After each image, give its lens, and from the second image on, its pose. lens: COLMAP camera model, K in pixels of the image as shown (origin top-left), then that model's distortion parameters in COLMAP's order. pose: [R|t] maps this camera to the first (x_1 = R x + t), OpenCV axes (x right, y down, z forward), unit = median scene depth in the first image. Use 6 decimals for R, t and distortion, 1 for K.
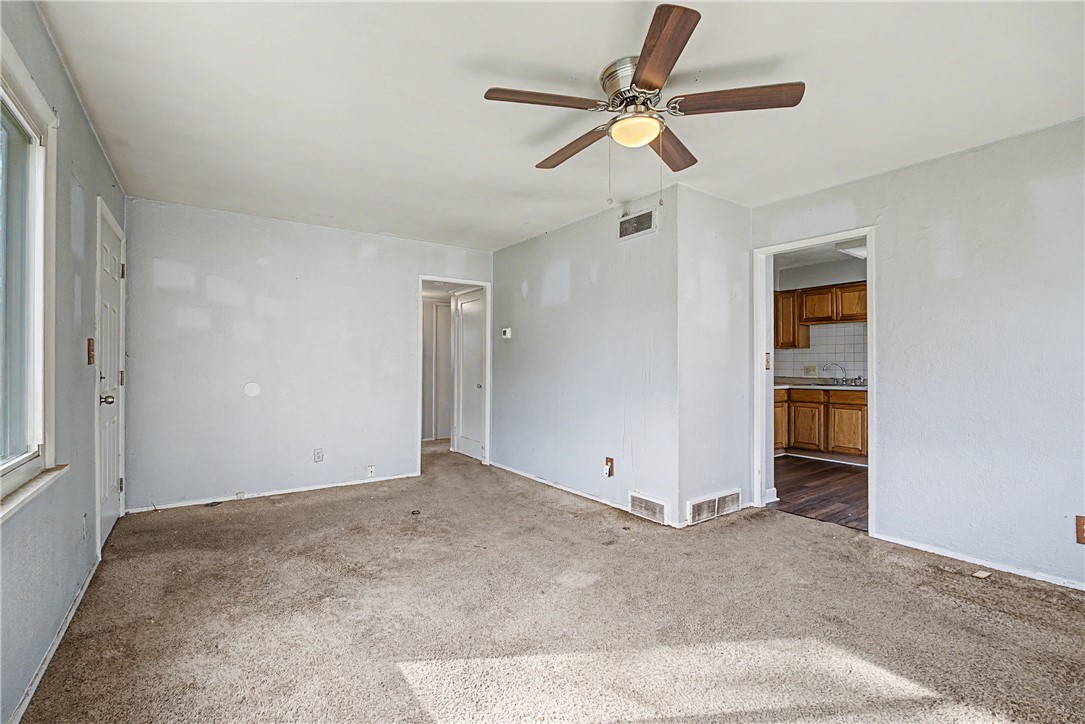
lens RADIAL K [[482.9, 0, 543.0], [0, 482.9, 357.6], [0, 0, 1]] dist [-0.002952, -0.000346]
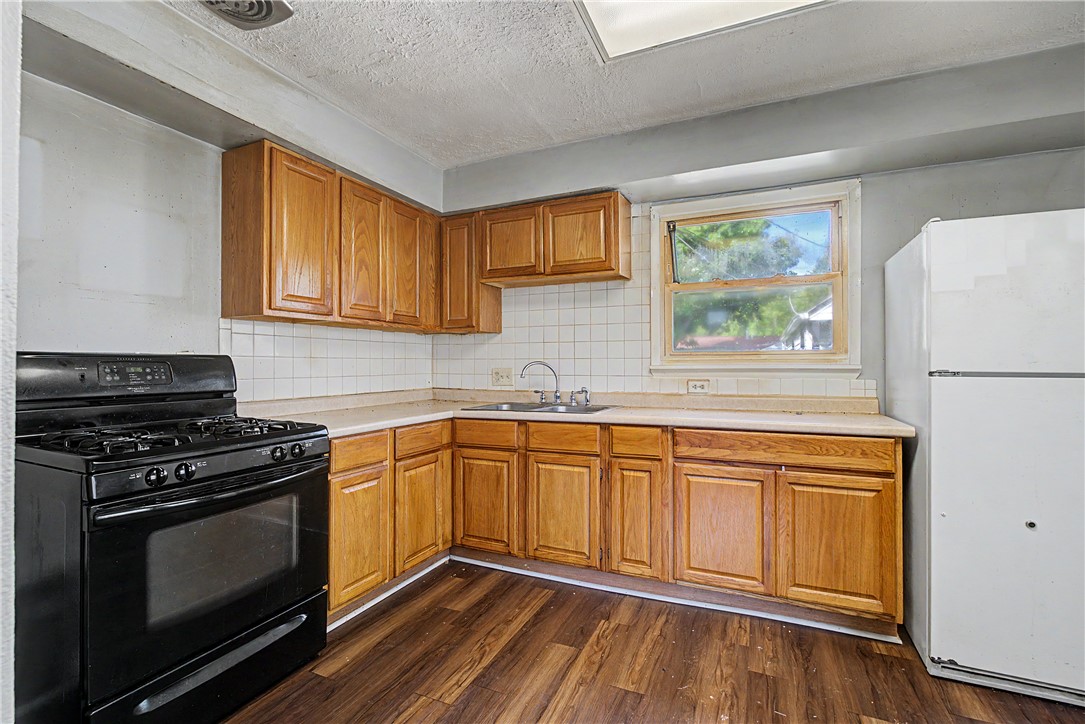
lens RADIAL K [[482.9, 0, 542.5], [0, 482.9, 362.6], [0, 0, 1]] dist [-0.002952, -0.000346]
pose [[0.865897, 0.002967, 0.500214, 0.374210], [-0.003501, 0.999994, 0.000128, 0.012790], [-0.500210, -0.001862, 0.865902, 0.596385]]
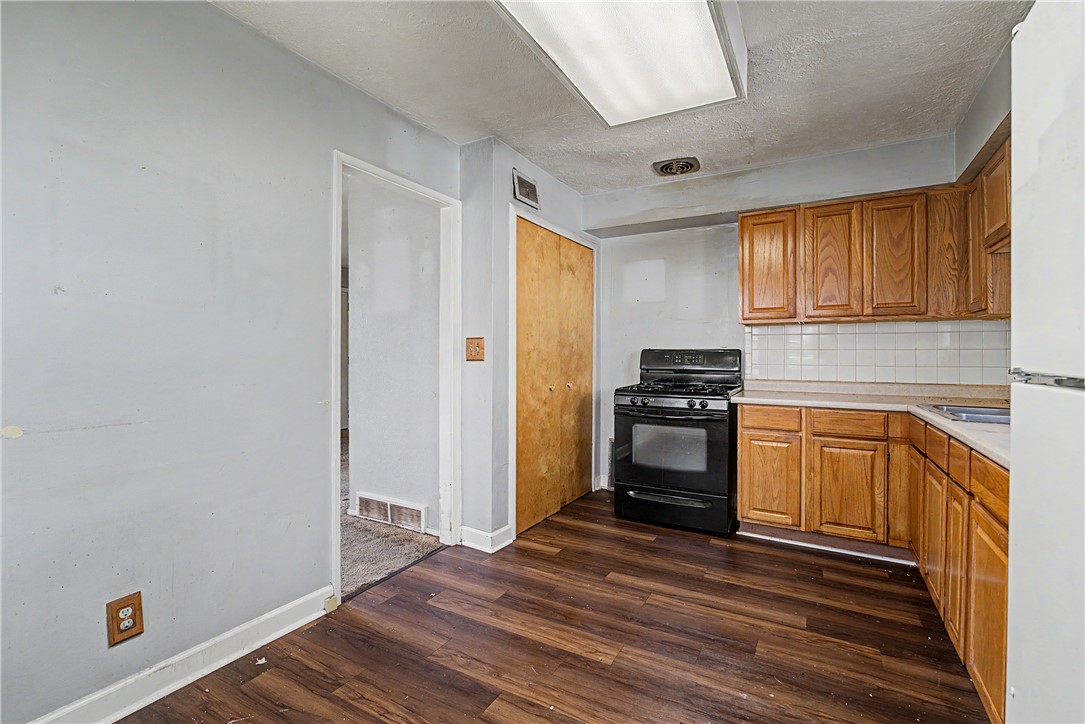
lens RADIAL K [[482.9, 0, 543.0], [0, 482.9, 357.3], [0, 0, 1]] dist [-0.002952, -0.000346]
pose [[0.422002, 0.008466, -0.906556, 0.796063], [0.001014, 0.999951, 0.009810, 0.012145], [0.906595, -0.005059, 0.421972, 0.556427]]
